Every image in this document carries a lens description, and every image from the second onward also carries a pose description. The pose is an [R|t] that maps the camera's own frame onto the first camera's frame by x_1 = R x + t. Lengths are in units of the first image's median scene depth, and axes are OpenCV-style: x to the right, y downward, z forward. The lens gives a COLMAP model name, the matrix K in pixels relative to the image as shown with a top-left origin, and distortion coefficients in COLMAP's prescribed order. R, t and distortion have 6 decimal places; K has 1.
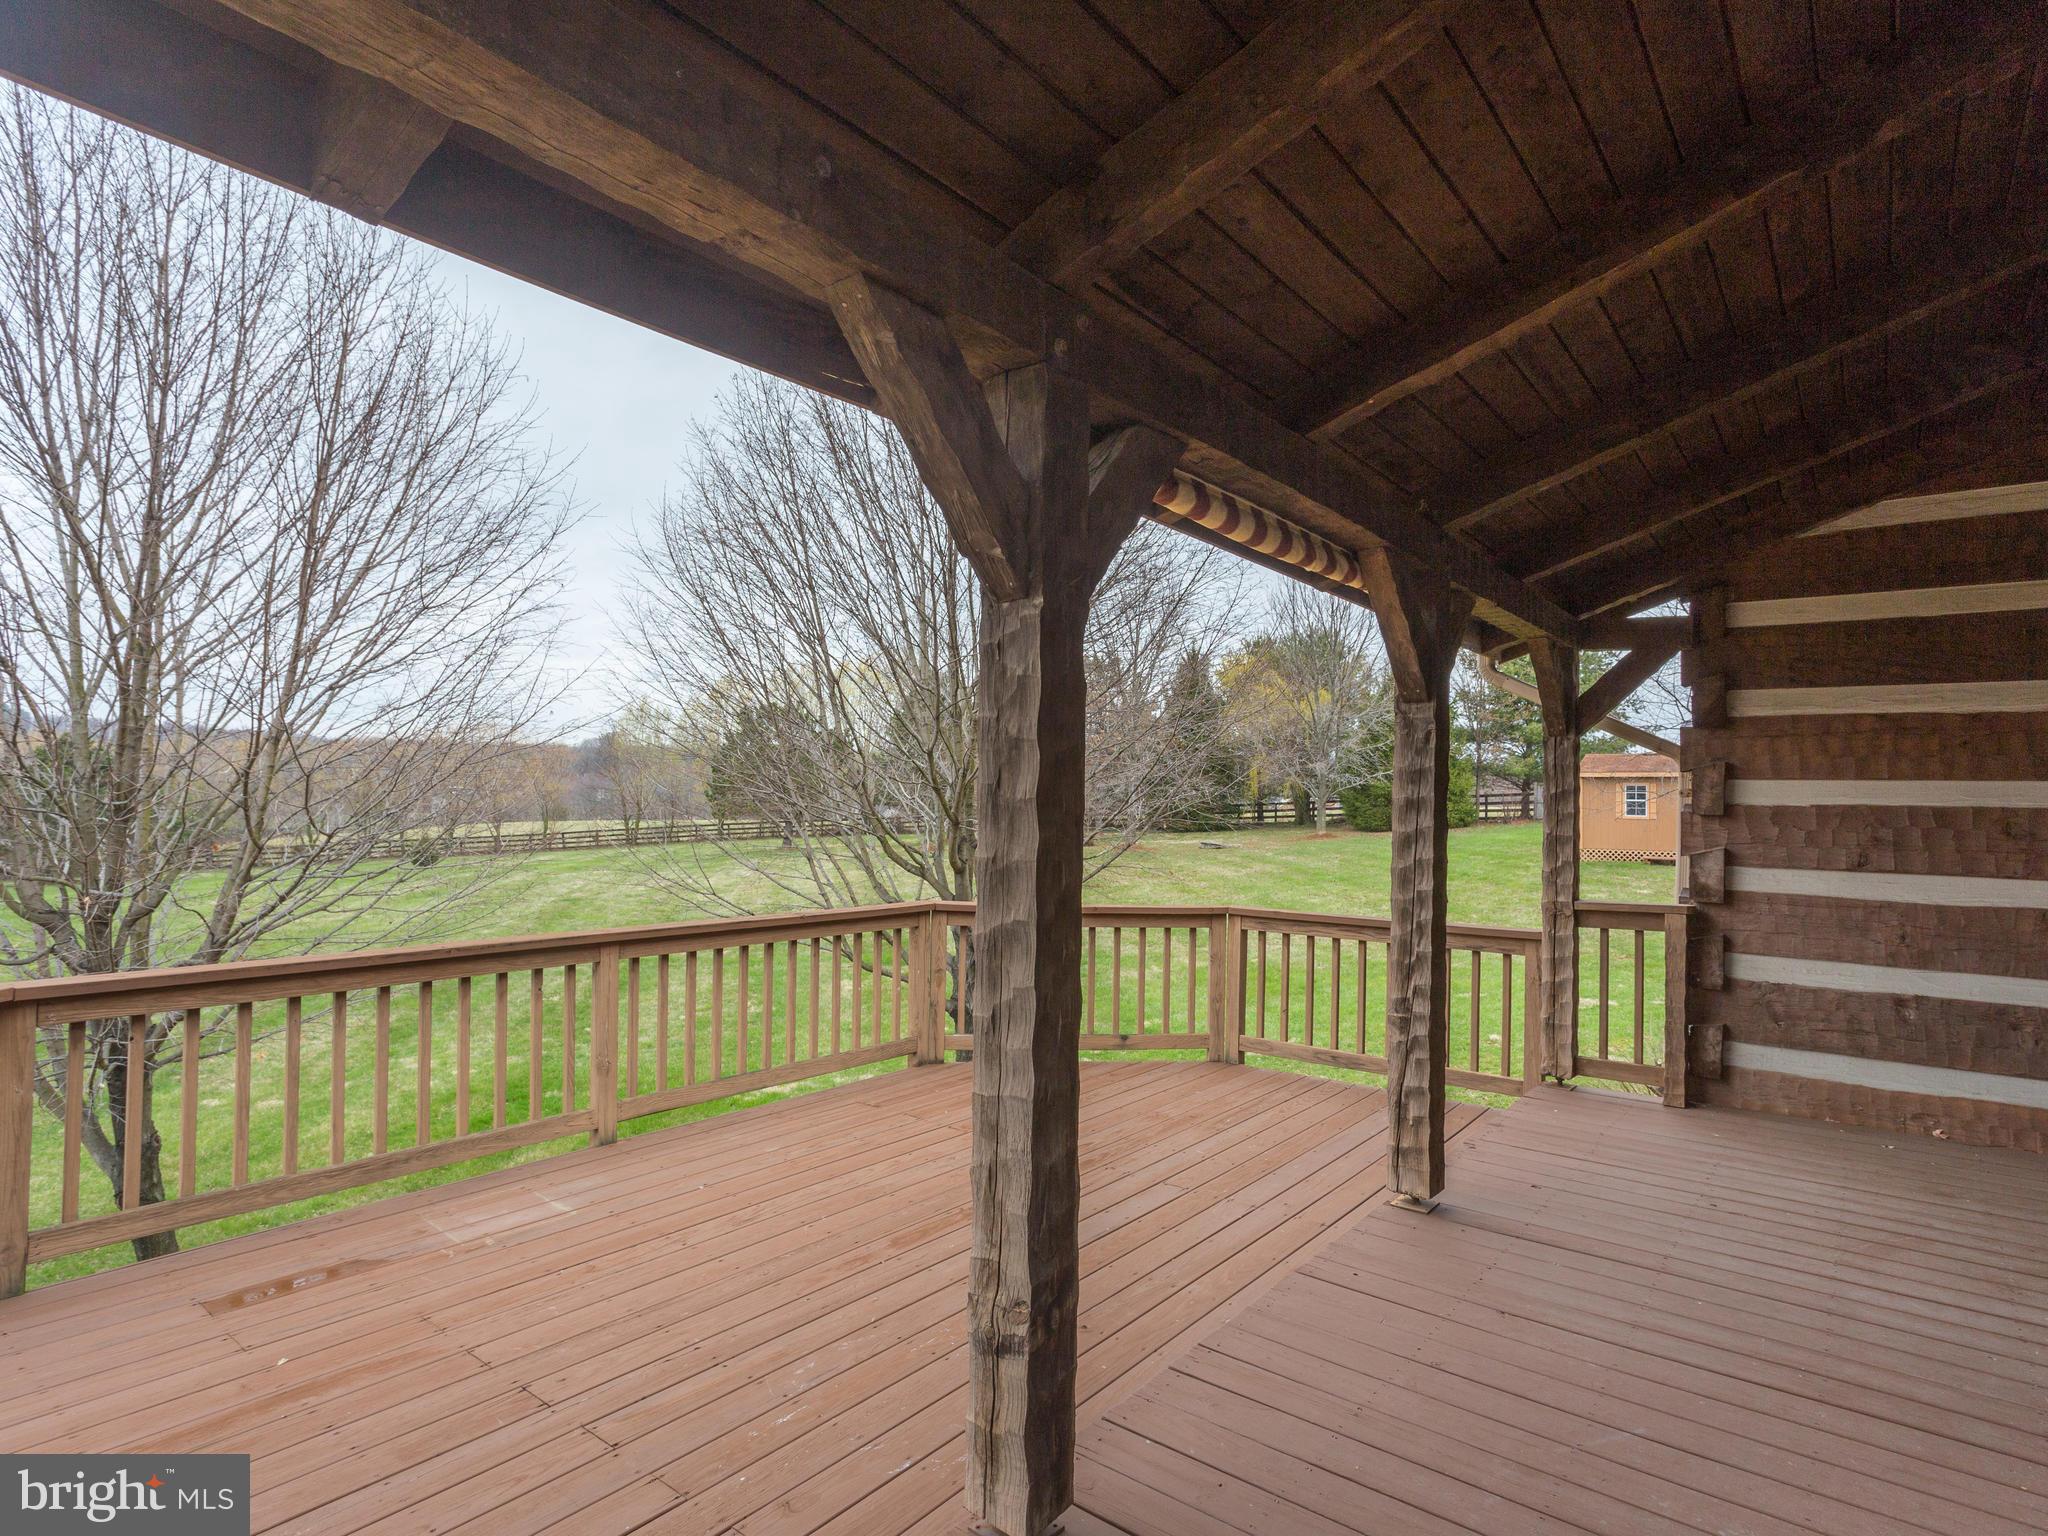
lens RADIAL K [[1116.1, 0, 1016.4], [0, 1116.1, 754.0], [0, 0, 1]] dist [0.001019, 0.000860]
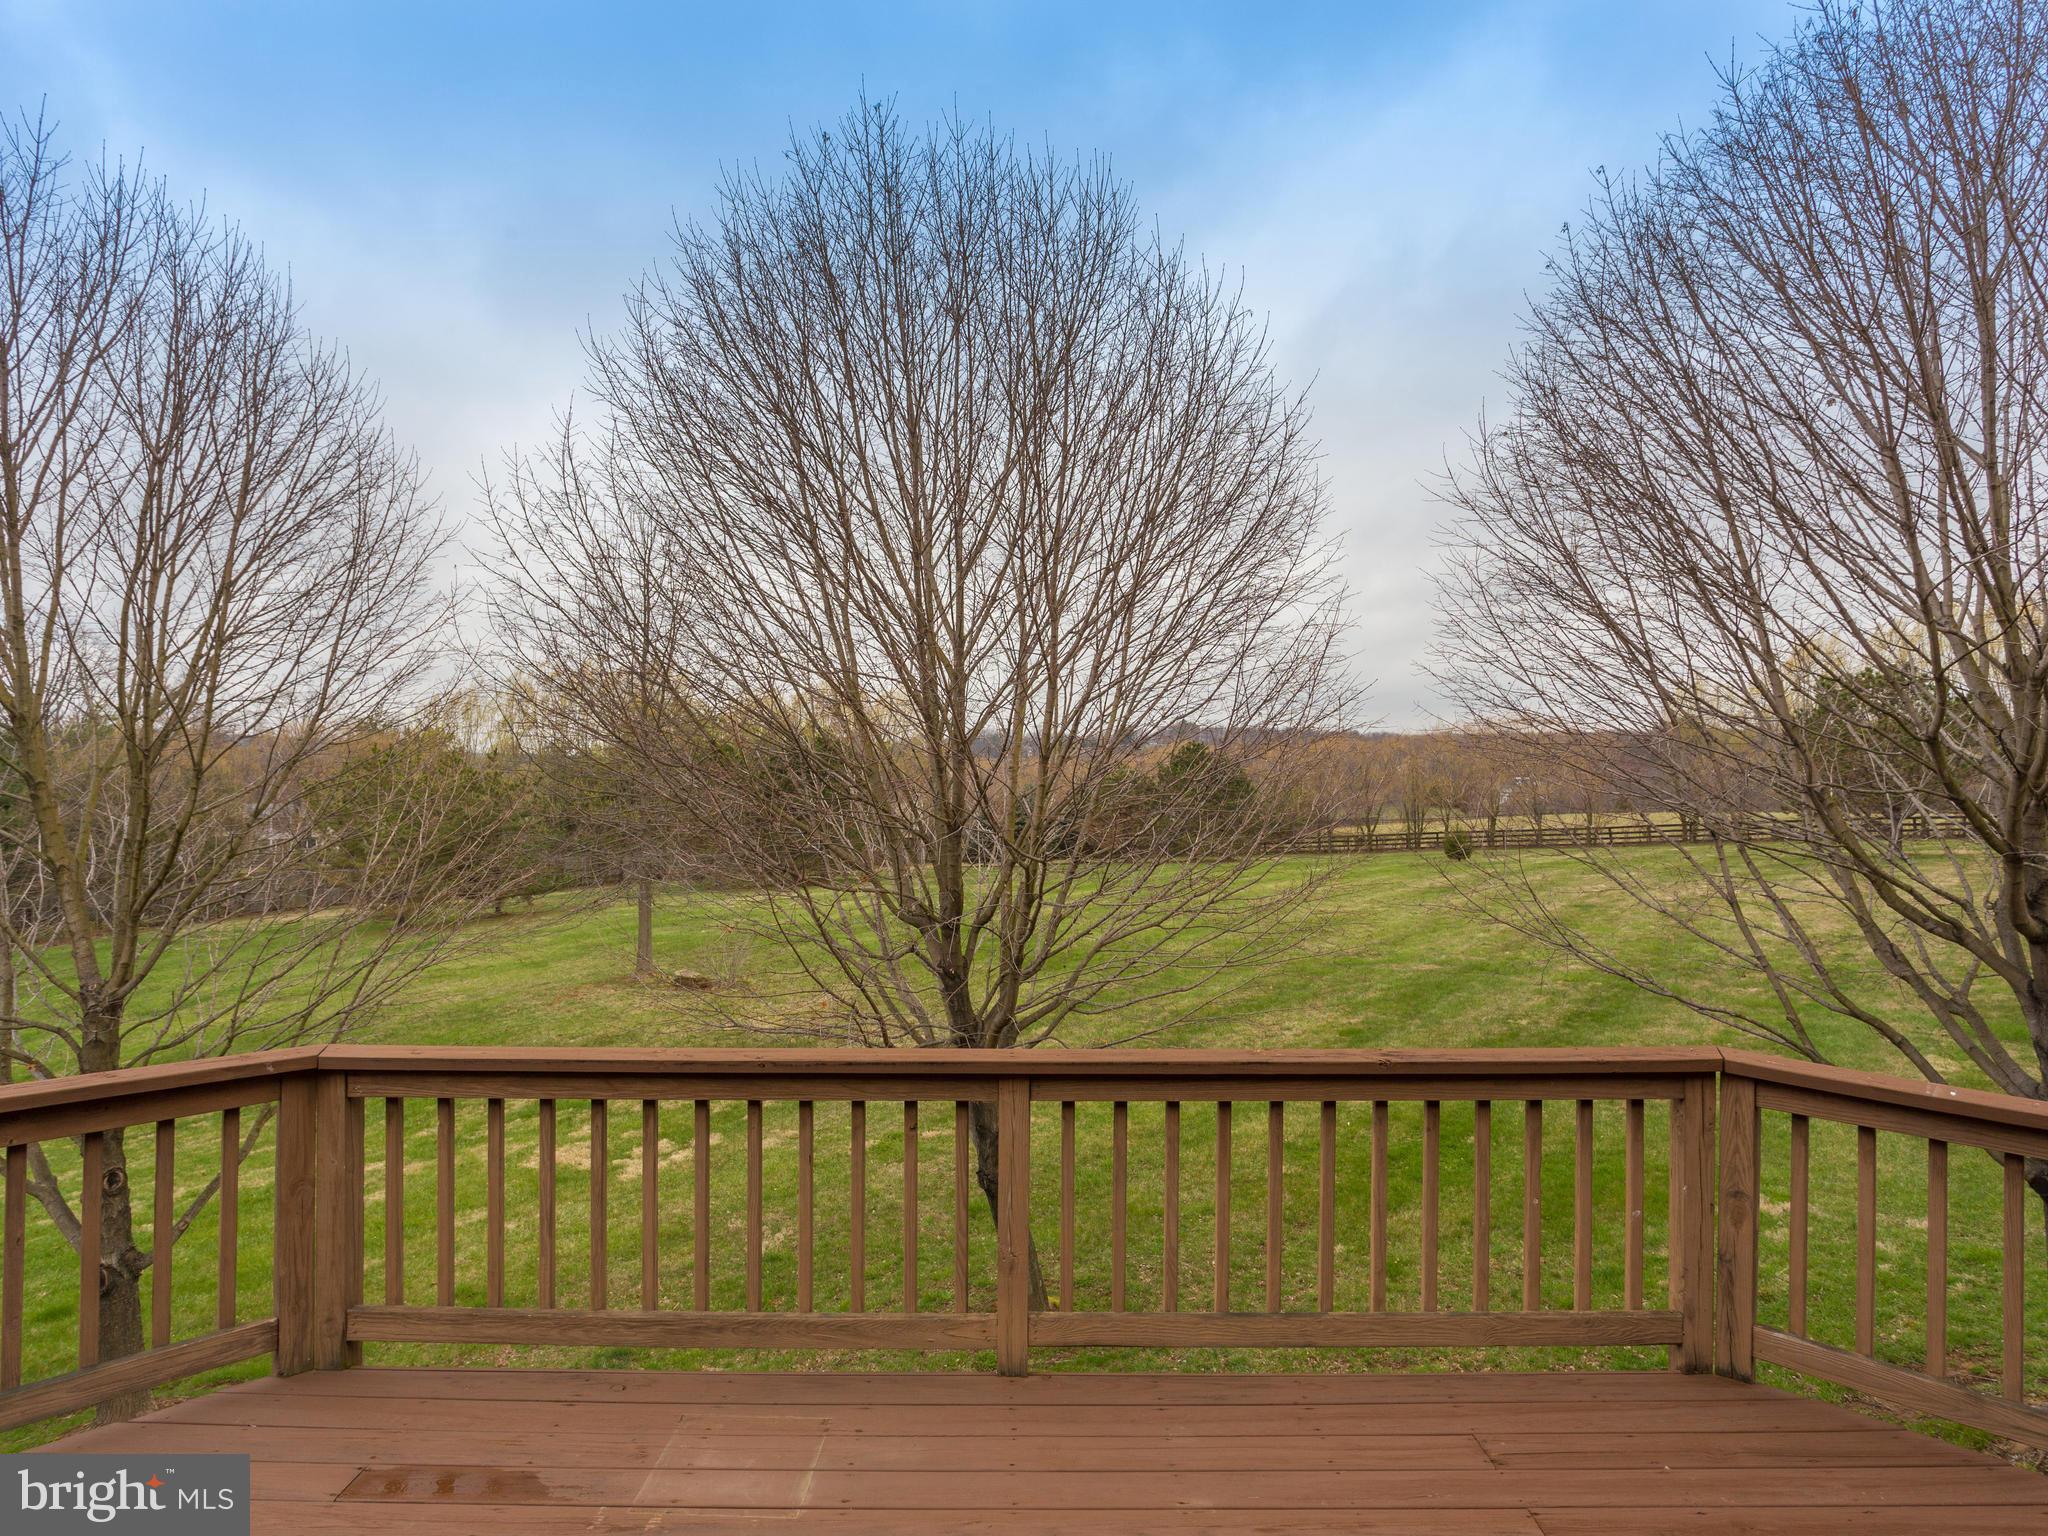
lens RADIAL K [[1116.1, 0, 1016.4], [0, 1116.1, 754.0], [0, 0, 1]] dist [0.001019, 0.000860]
pose [[0.623429, -0.035222, -0.781086, 0.138080], [0.042508, 0.999034, -0.011122, -0.002839], [0.780723, -0.026268, 0.624325, 0.534836]]
